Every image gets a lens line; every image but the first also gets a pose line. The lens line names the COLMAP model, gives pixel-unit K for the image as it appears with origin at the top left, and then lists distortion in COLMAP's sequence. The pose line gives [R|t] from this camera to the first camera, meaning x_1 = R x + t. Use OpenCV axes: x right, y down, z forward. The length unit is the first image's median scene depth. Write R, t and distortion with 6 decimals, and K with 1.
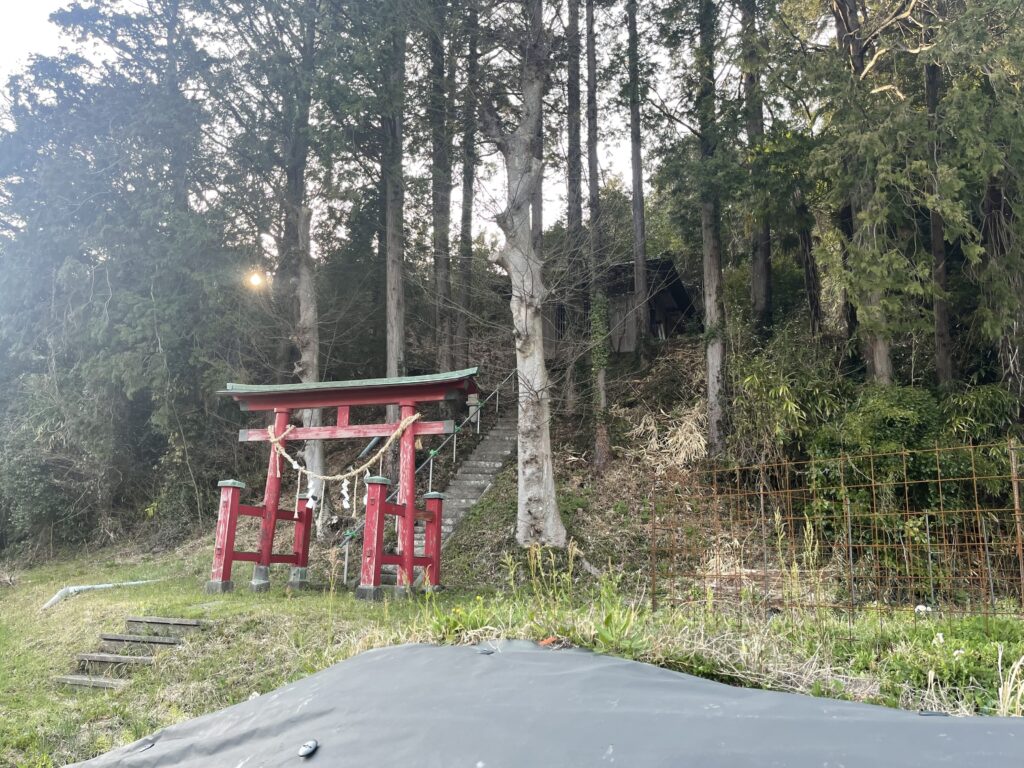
lens RADIAL K [[777.2, 0, 513.2], [0, 777.2, 387.0], [0, 0, 1]] dist [0.036948, -0.002238]
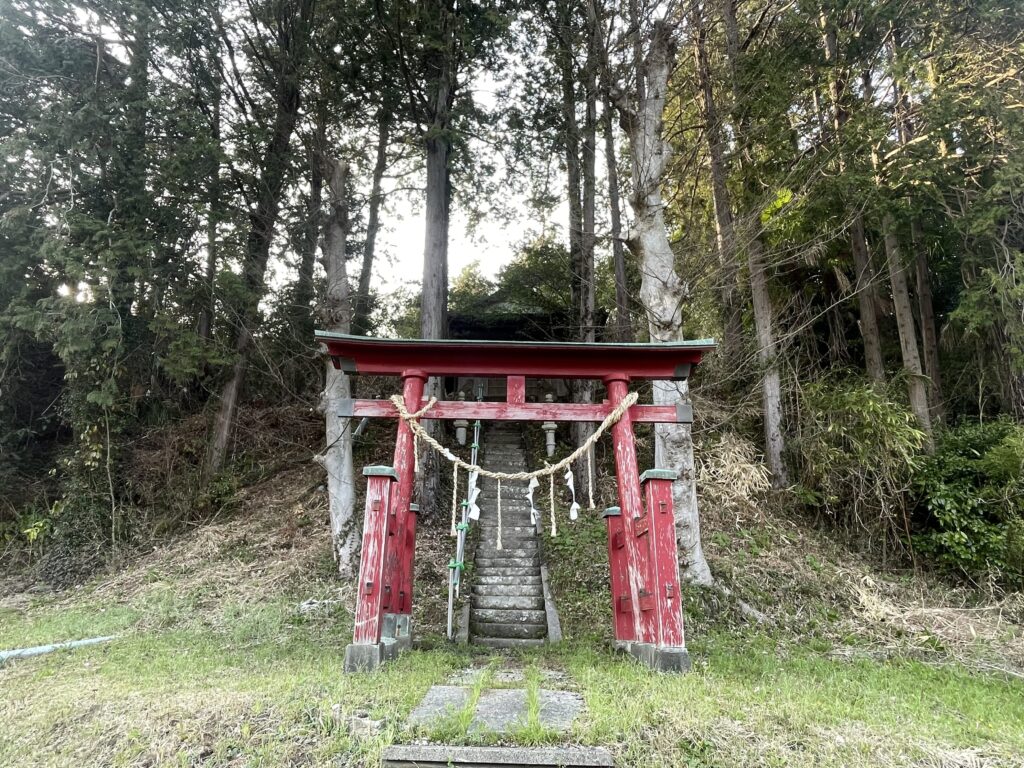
lens RADIAL K [[625.4, 0, 512.5], [0, 625.4, 379.6], [0, 0, 1]] dist [-0.003425, 0.001246]
pose [[0.937498, 0.110121, 0.330106, -0.401332], [-0.069139, 0.988641, -0.133448, 0.102351], [-0.341052, 0.102284, 0.934463, 0.473215]]
